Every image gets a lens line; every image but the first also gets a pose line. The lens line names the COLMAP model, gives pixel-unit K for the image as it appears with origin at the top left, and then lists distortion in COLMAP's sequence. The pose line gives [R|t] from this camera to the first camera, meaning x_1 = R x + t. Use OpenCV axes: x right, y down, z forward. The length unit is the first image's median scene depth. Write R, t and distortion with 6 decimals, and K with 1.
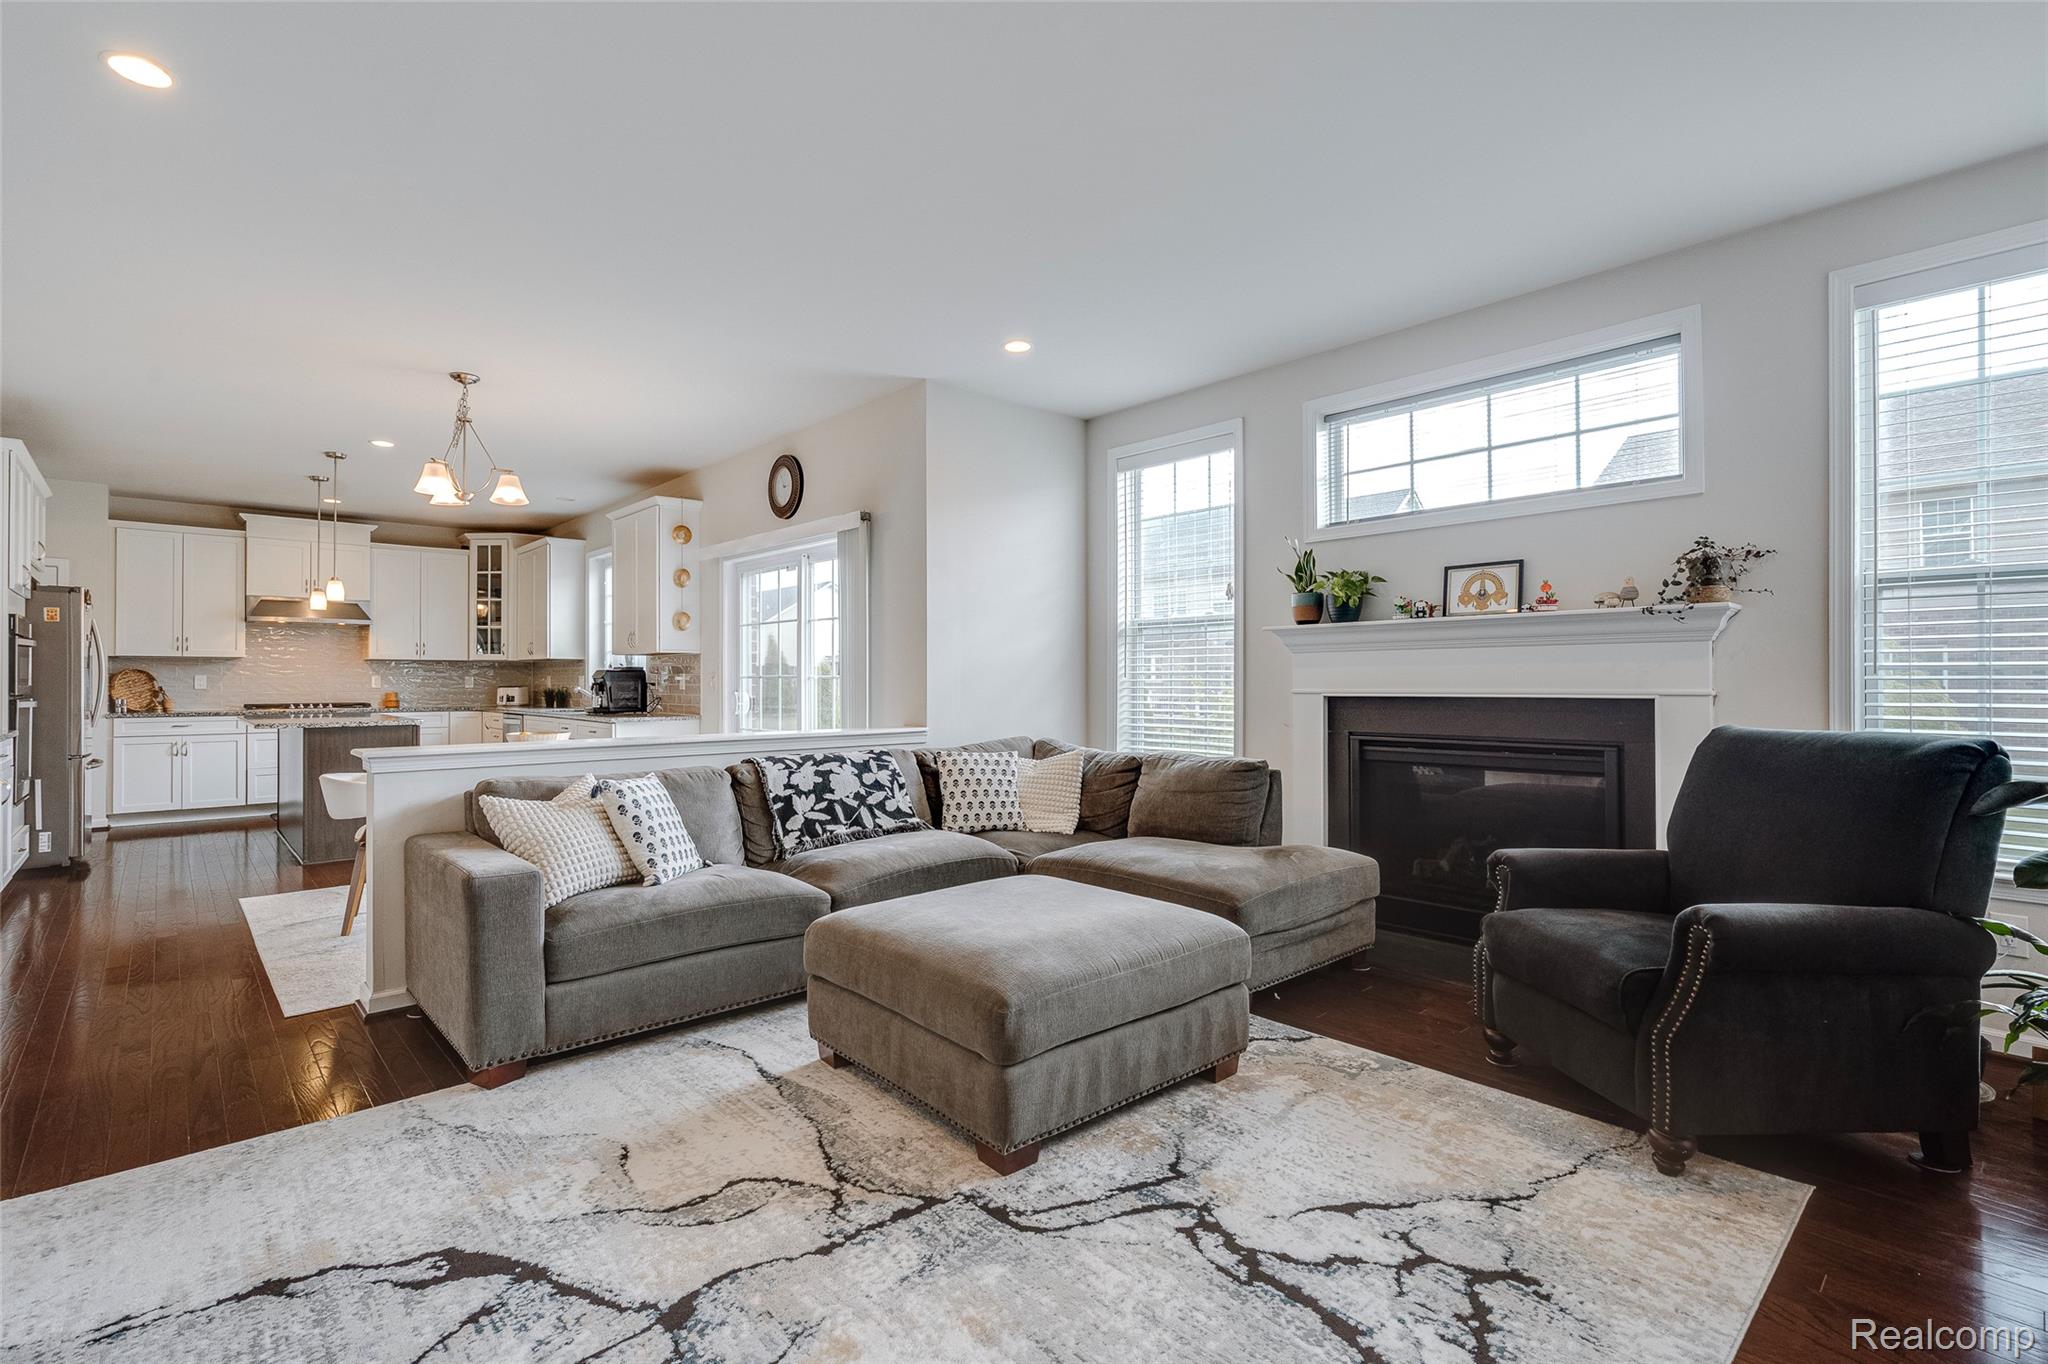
lens RADIAL K [[943.9, 0, 1011.8], [0, 943.9, 676.8], [0, 0, 1]] dist [-0.004499, 0.001085]
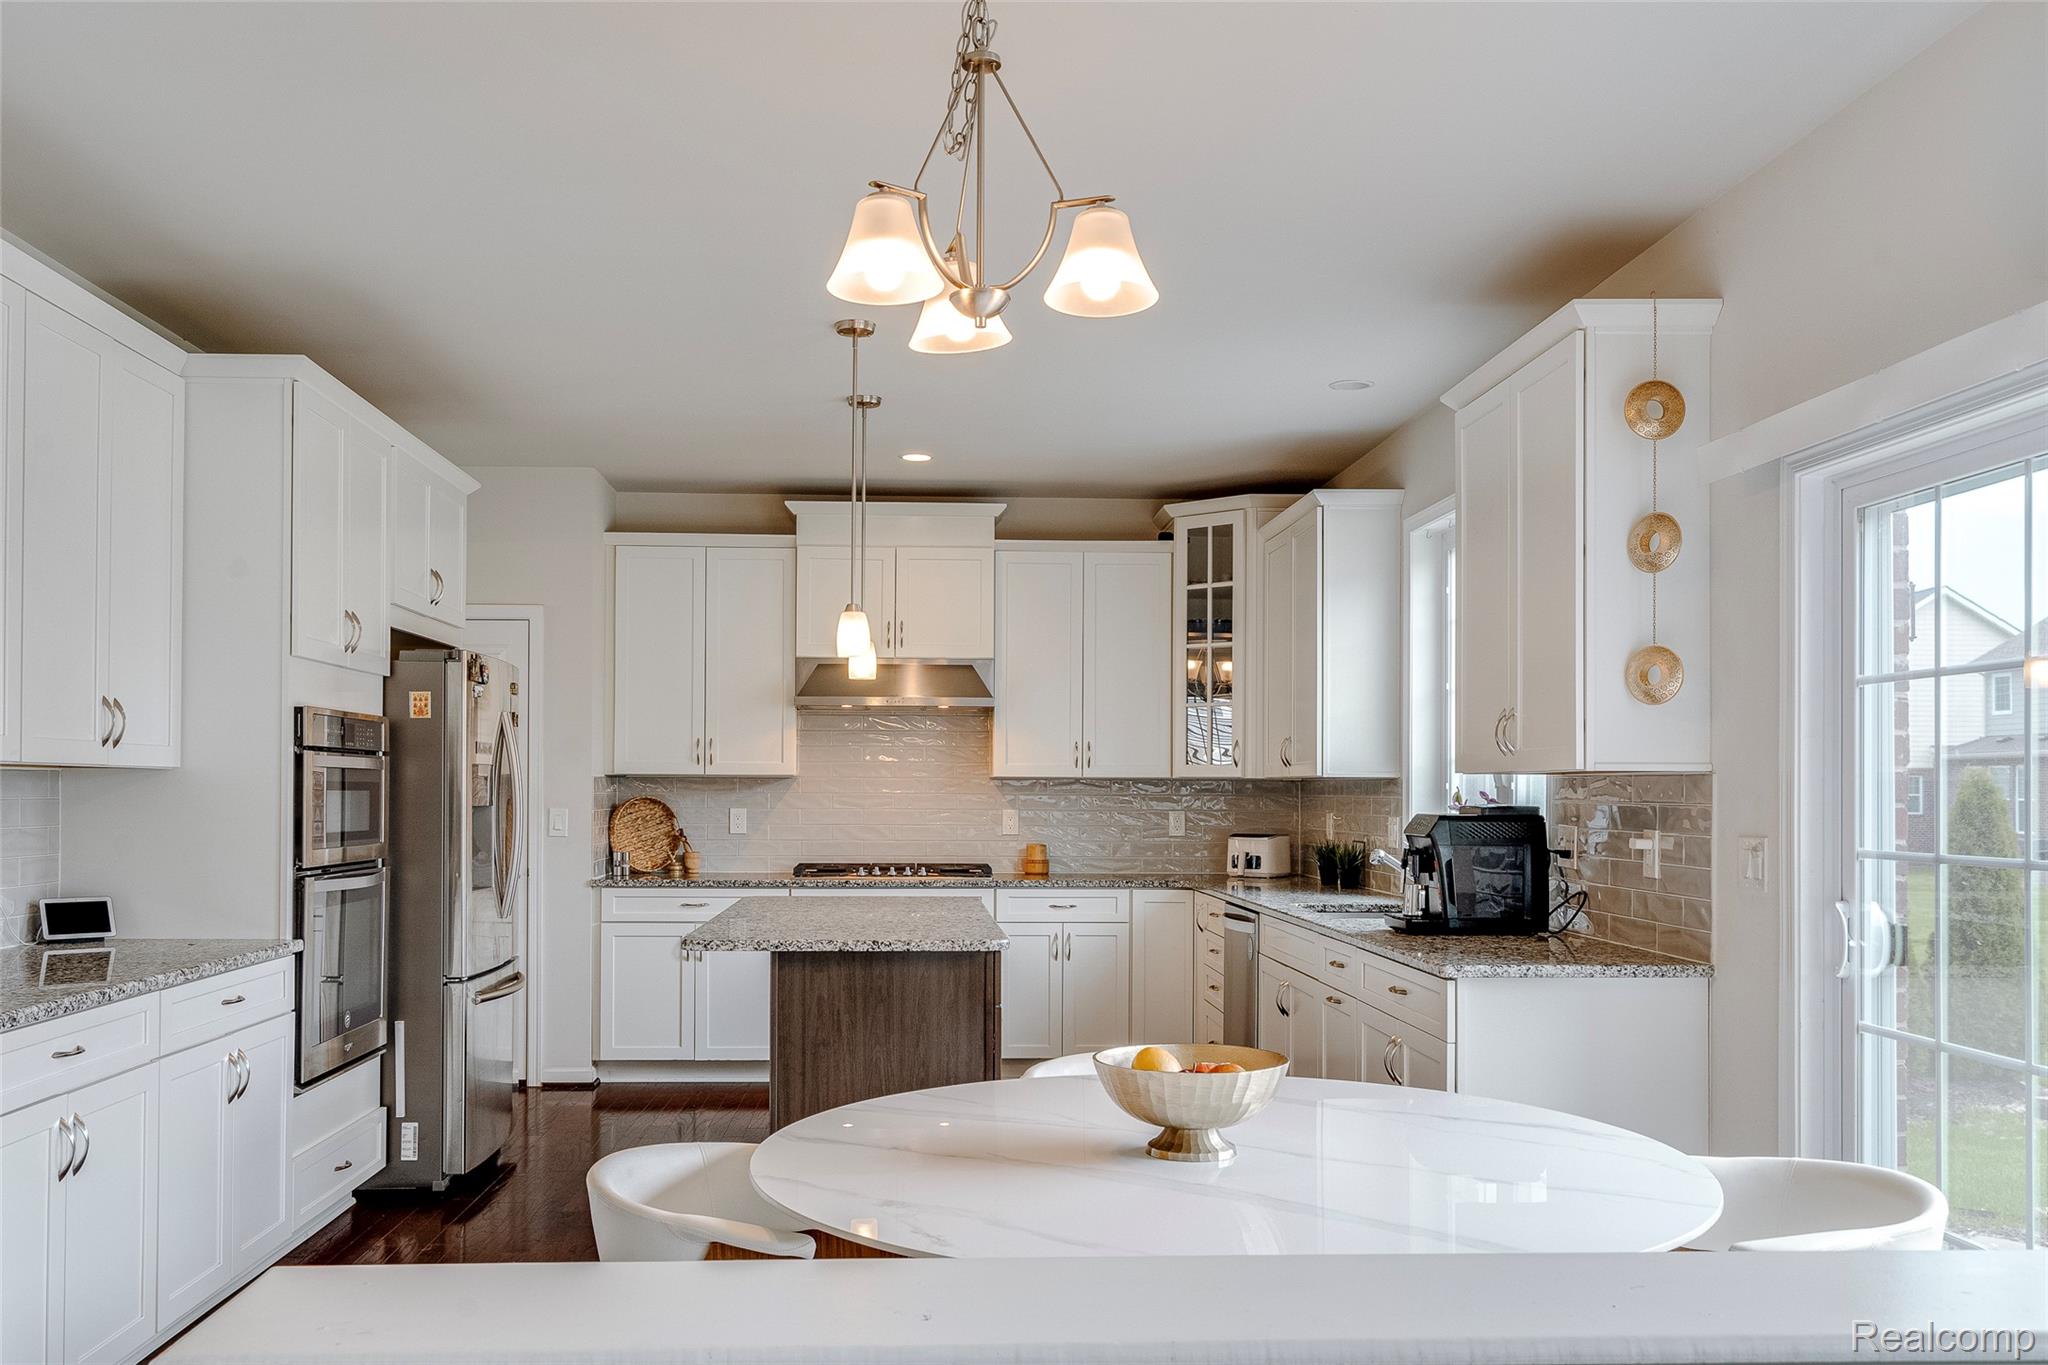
lens RADIAL K [[1734.1, 0, 974.4], [0, 1734.1, 758.7], [0, 0, 1]] dist [0.017709, 0.006026]
pose [[0.770678, -0.005638, -0.637200, -0.130787], [-0.004198, 0.999894, -0.013925, -0.018115], [0.637211, 0.013406, 0.770573, 0.342815]]
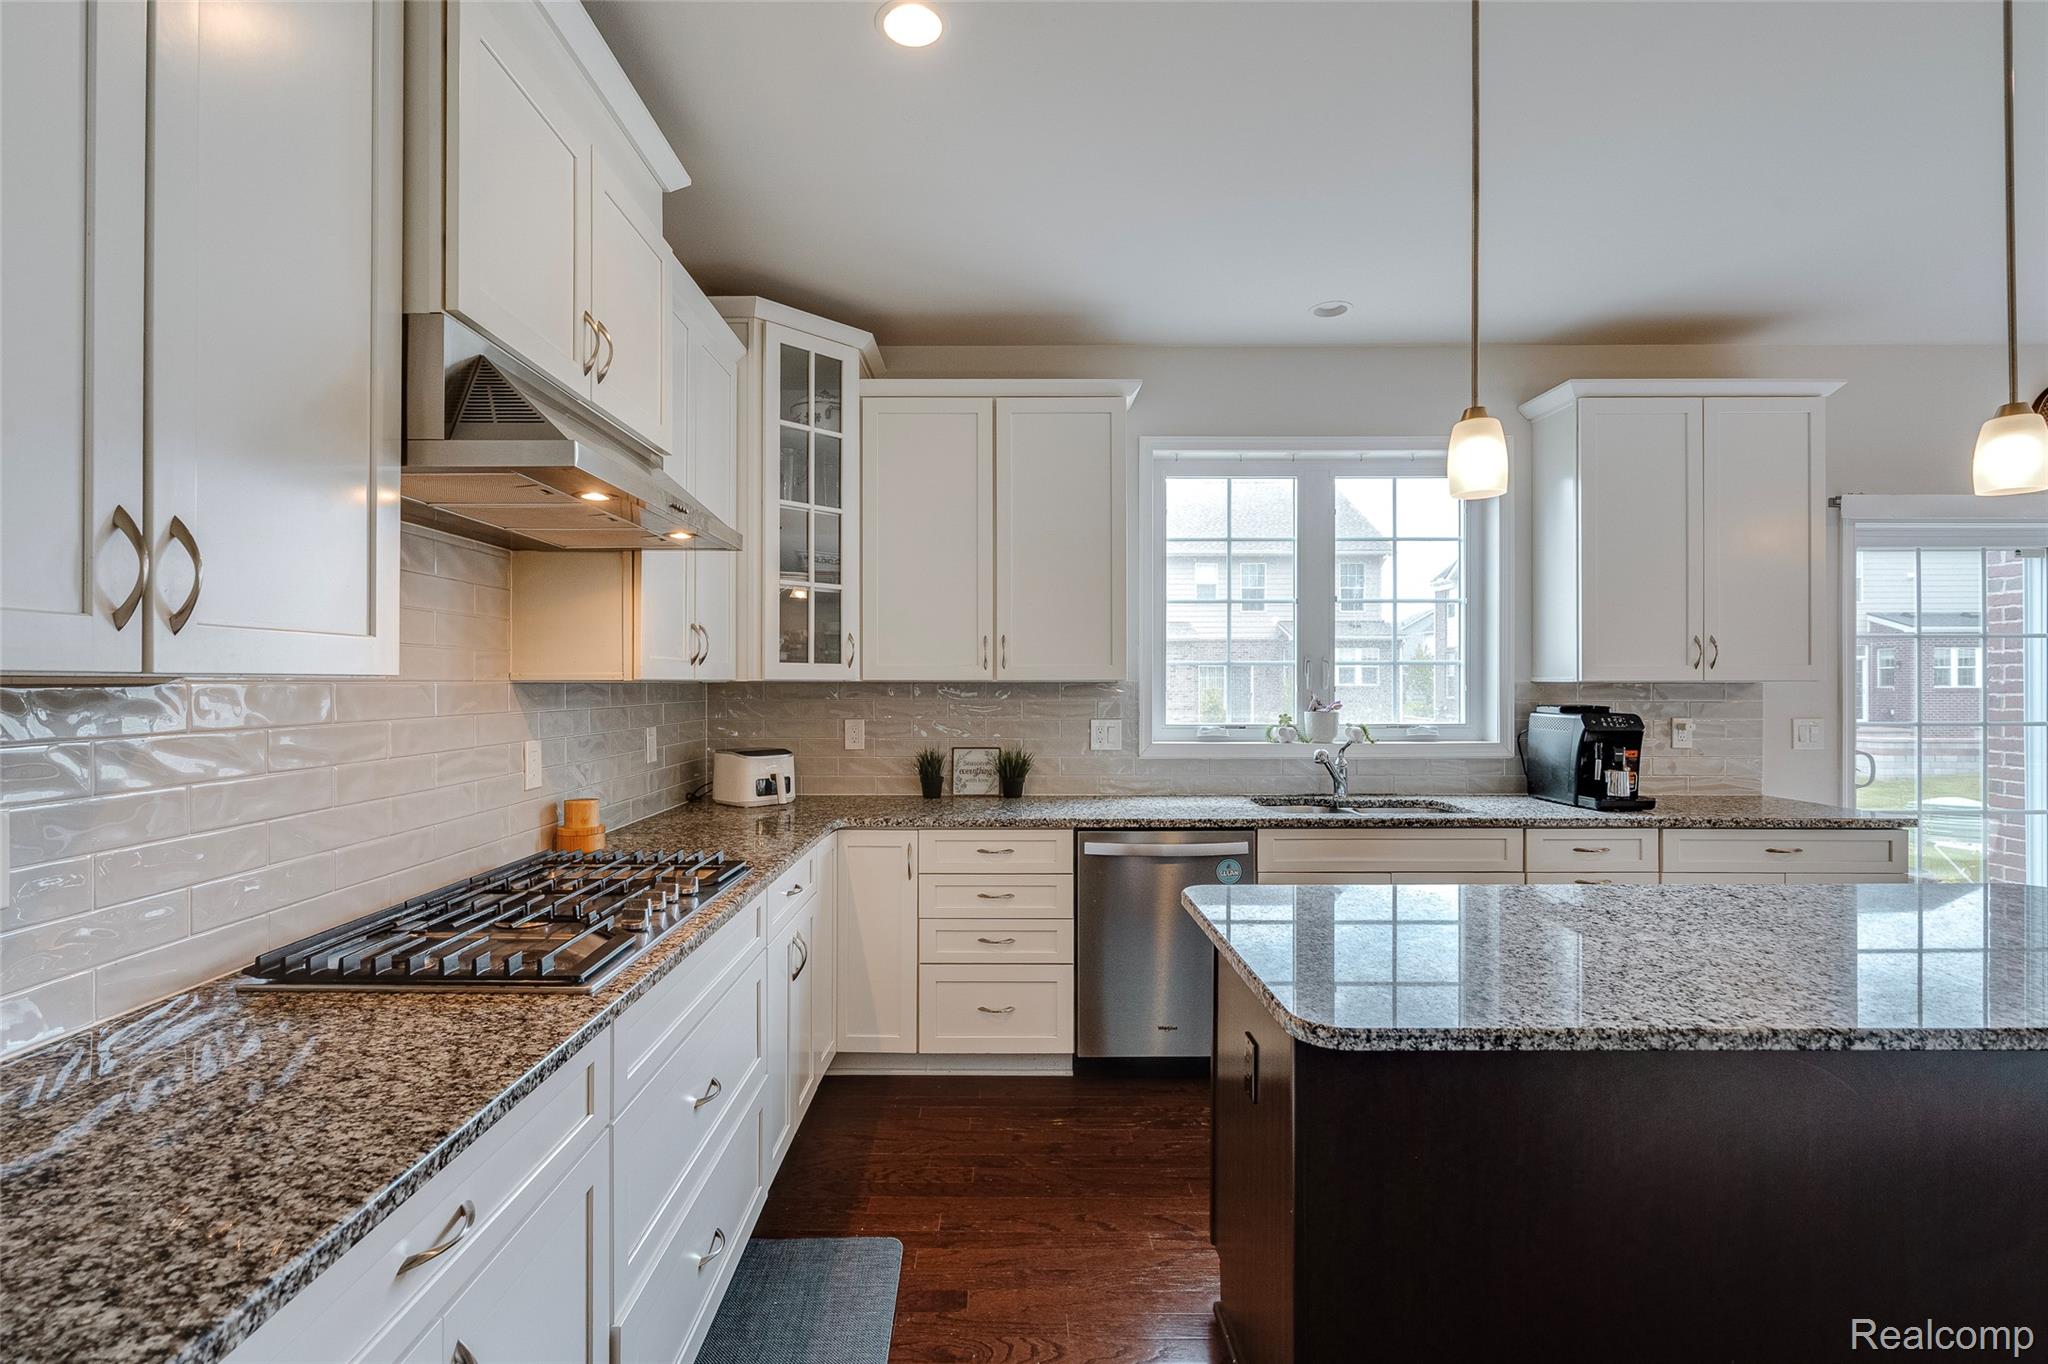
lens RADIAL K [[943.9, 0, 1007.3], [0, 943.9, 687.6], [0, 0, 1]] dist [-0.004499, 0.001085]
pose [[0.674829, -0.000296, 0.737974, -0.929845], [-0.001018, 0.999999, 0.001332, -0.019265], [-0.737973, -0.001650, 0.674828, 0.866000]]
